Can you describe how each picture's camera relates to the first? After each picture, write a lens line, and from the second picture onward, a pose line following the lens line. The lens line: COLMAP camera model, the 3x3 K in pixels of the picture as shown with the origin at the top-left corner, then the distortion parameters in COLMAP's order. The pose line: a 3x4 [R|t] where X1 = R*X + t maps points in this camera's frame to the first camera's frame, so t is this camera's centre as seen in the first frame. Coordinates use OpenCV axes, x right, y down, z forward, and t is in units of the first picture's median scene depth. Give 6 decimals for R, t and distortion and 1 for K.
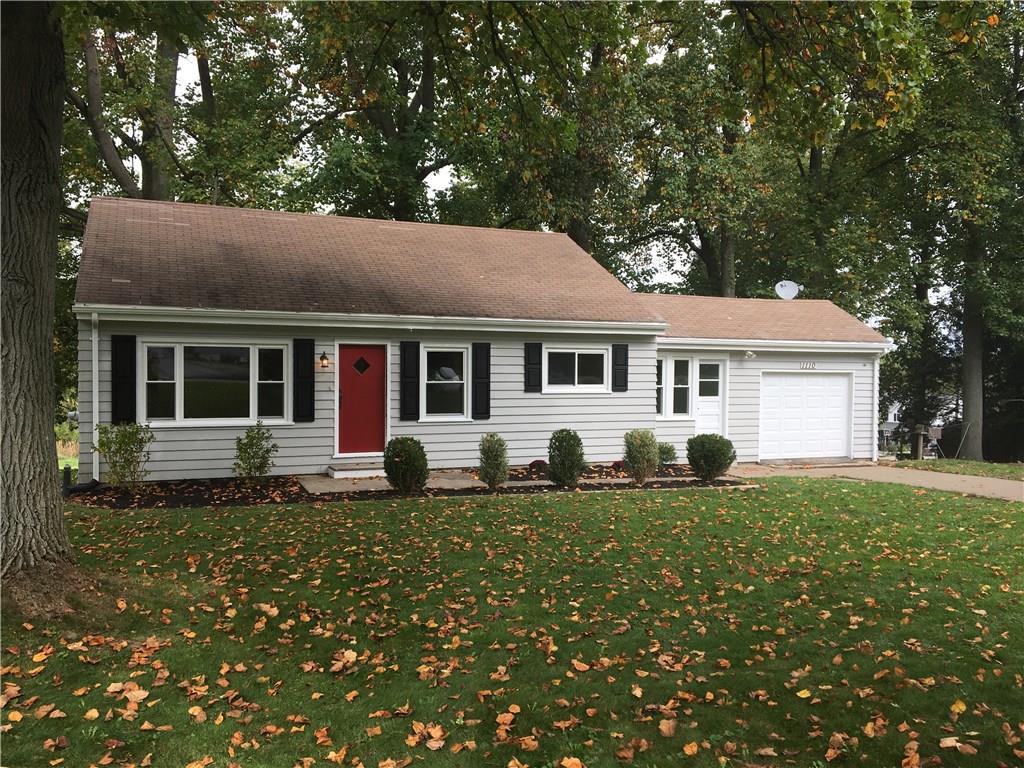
lens RADIAL K [[858.0, 0, 509.7], [0, 858.0, 381.8], [0, 0, 1]] dist [0.086788, -0.130699]
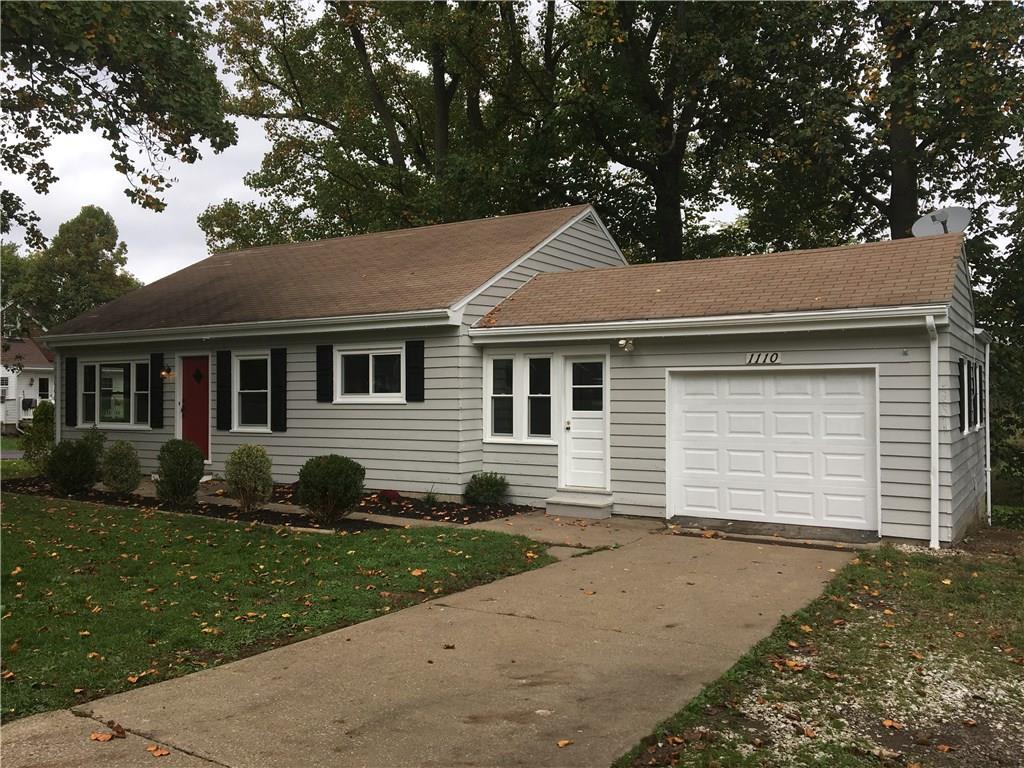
lens RADIAL K [[858.0, 0, 512.6], [0, 858.0, 384.4], [0, 0, 1]] dist [0.086788, -0.130699]
pose [[0.585309, -0.017689, -0.810617, 0.861158], [-0.001952, 0.999728, -0.023226, 0.014102], [0.810808, 0.015176, 0.585116, 0.659339]]
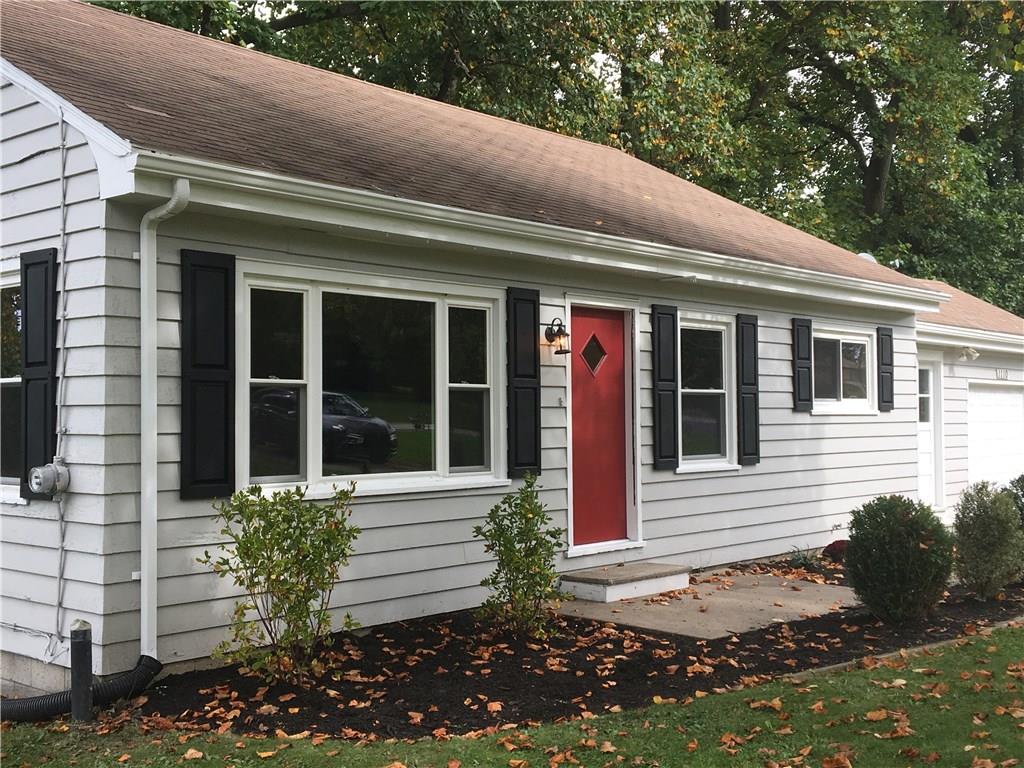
lens RADIAL K [[1206.6, 0, 514.5], [0, 1206.6, 386.8], [0, 0, 1]] dist [-0.014189, 0.000000]
pose [[0.897776, -0.002834, 0.440443, -0.472502], [0.022220, 0.998997, -0.038865, 0.022027], [-0.439891, 0.044679, 0.896939, 0.418191]]
